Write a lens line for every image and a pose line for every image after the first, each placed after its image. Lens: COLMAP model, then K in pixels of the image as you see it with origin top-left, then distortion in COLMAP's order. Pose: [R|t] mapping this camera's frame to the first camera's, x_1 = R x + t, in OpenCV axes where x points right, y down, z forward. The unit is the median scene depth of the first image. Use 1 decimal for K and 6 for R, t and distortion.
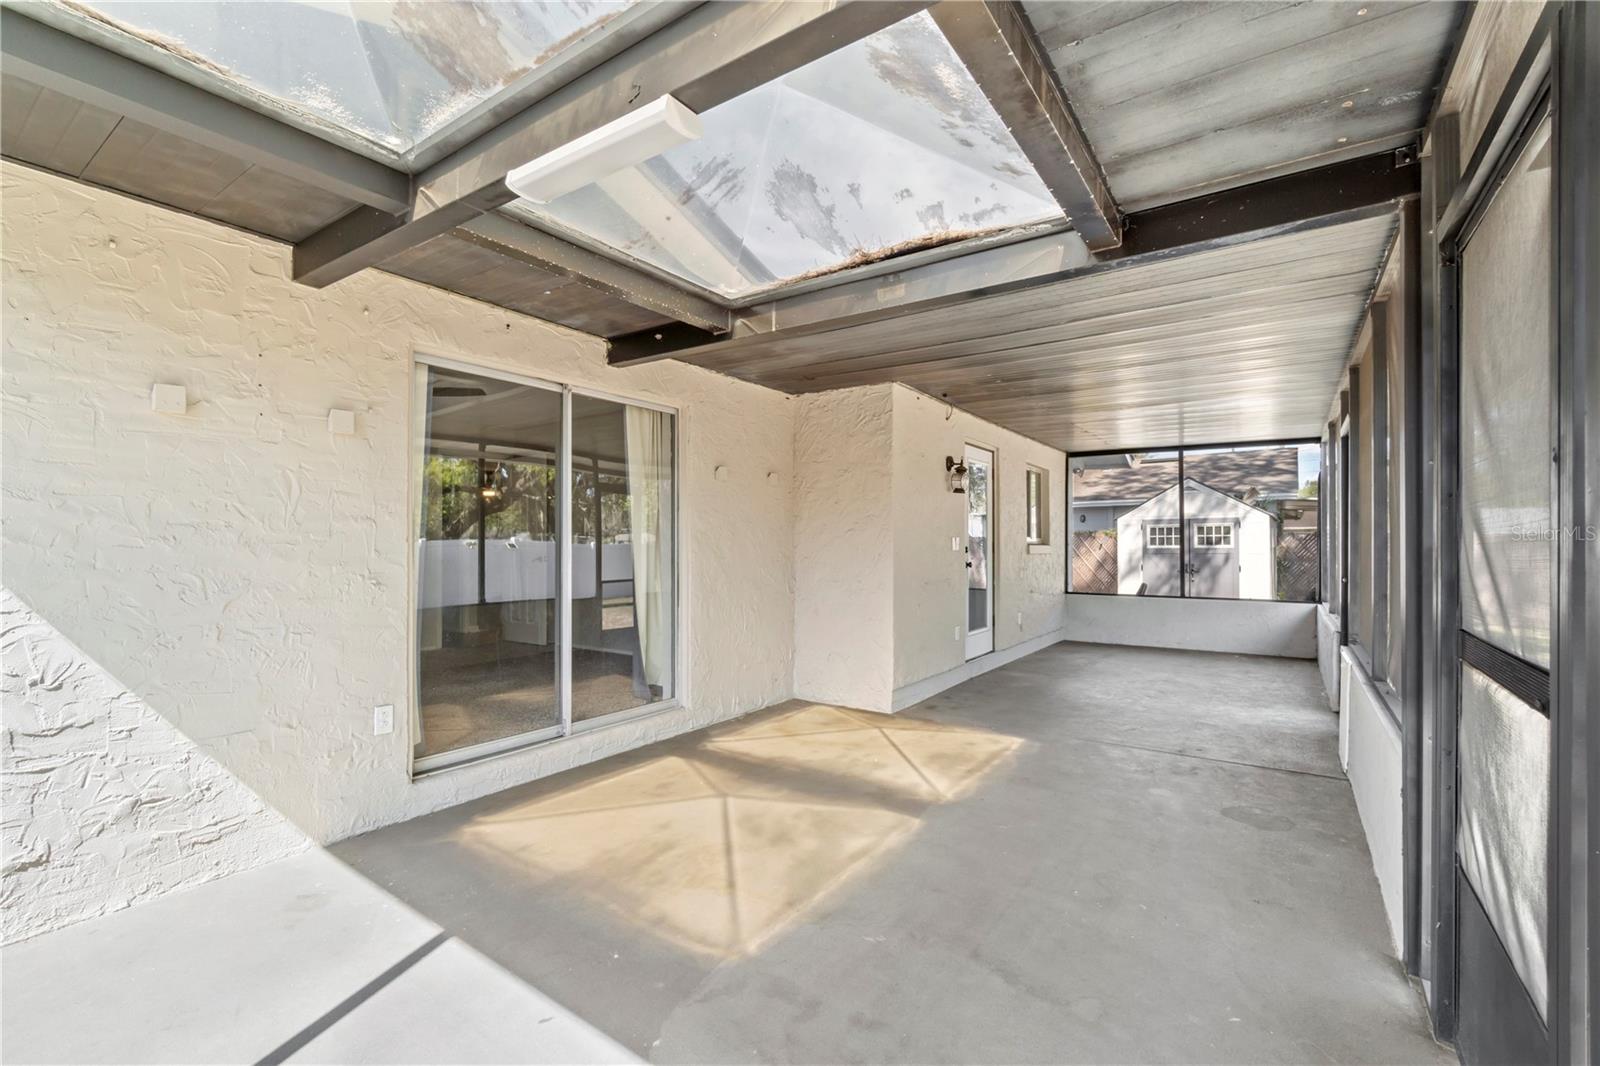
lens RADIAL K [[701.6, 0, 805.6], [0, 701.6, 546.6], [0, 0, 1]] dist [-0.001133, 0.000024]
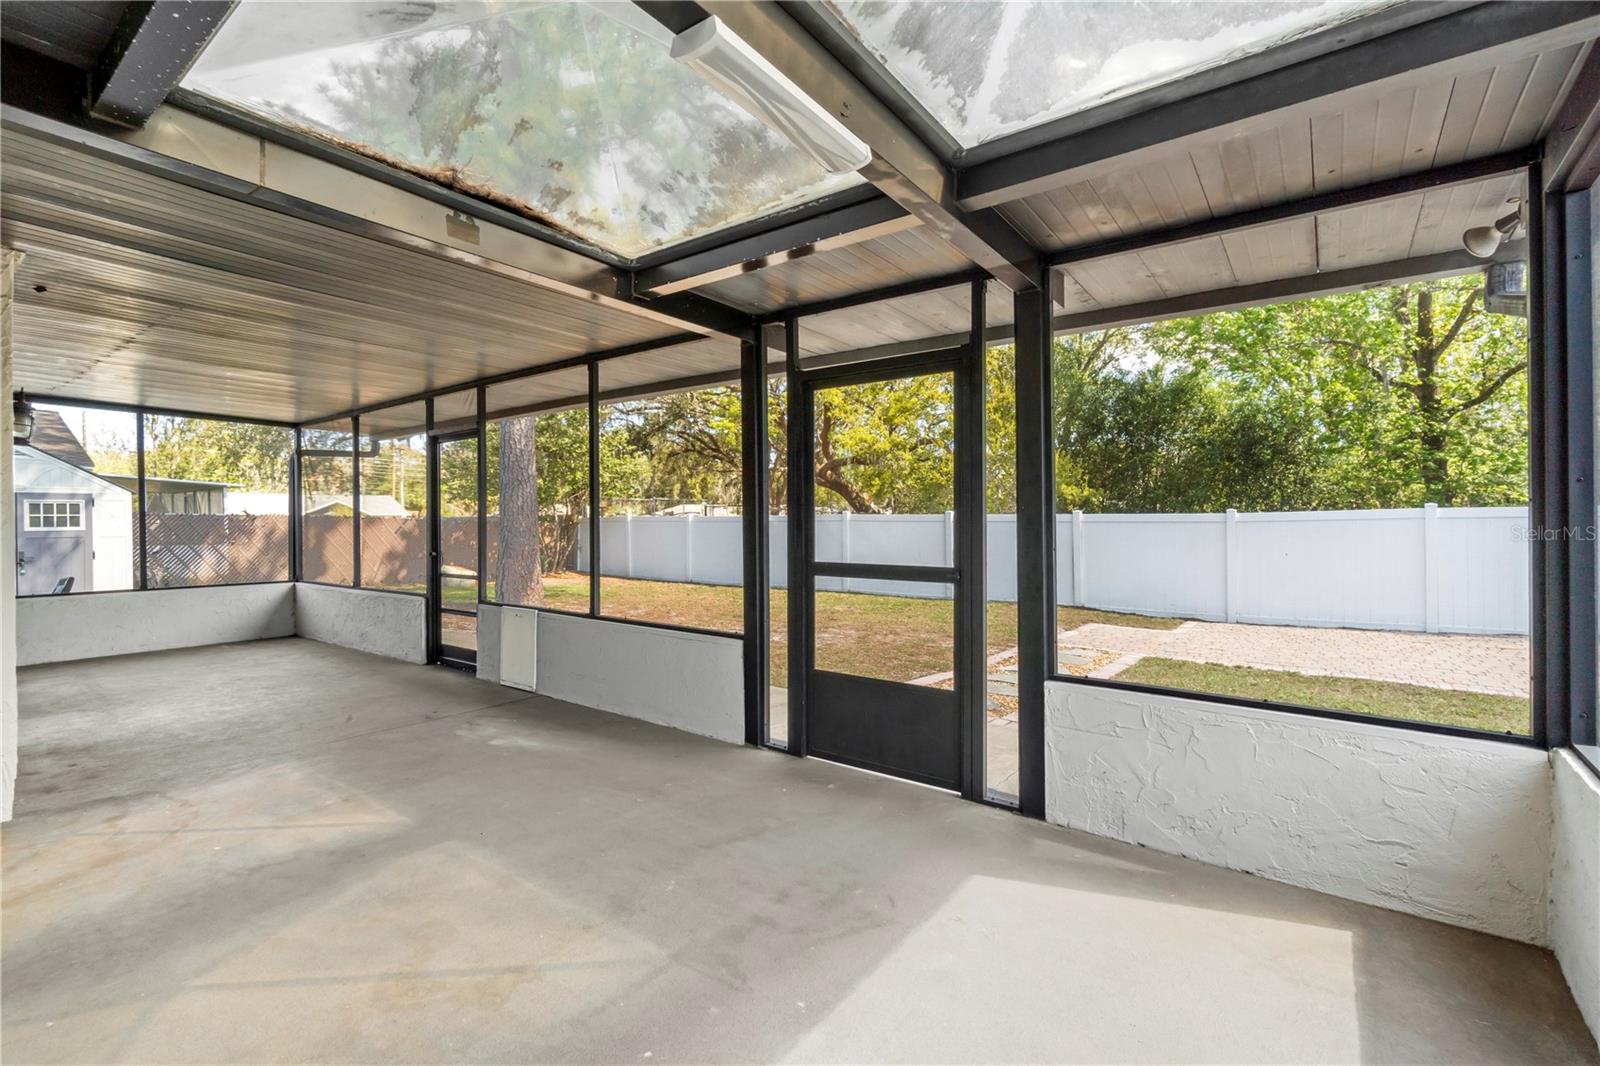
lens RADIAL K [[696.8, 0, 791.2], [0, 696.8, 529.8], [0, 0, 1]] dist [-0.004004, -0.000029]
pose [[0.039469, -0.011021, 0.999160, -0.605656], [0.007962, 0.999911, 0.010715, -0.003669], [-0.999189, 0.007532, 0.039554, 0.475132]]
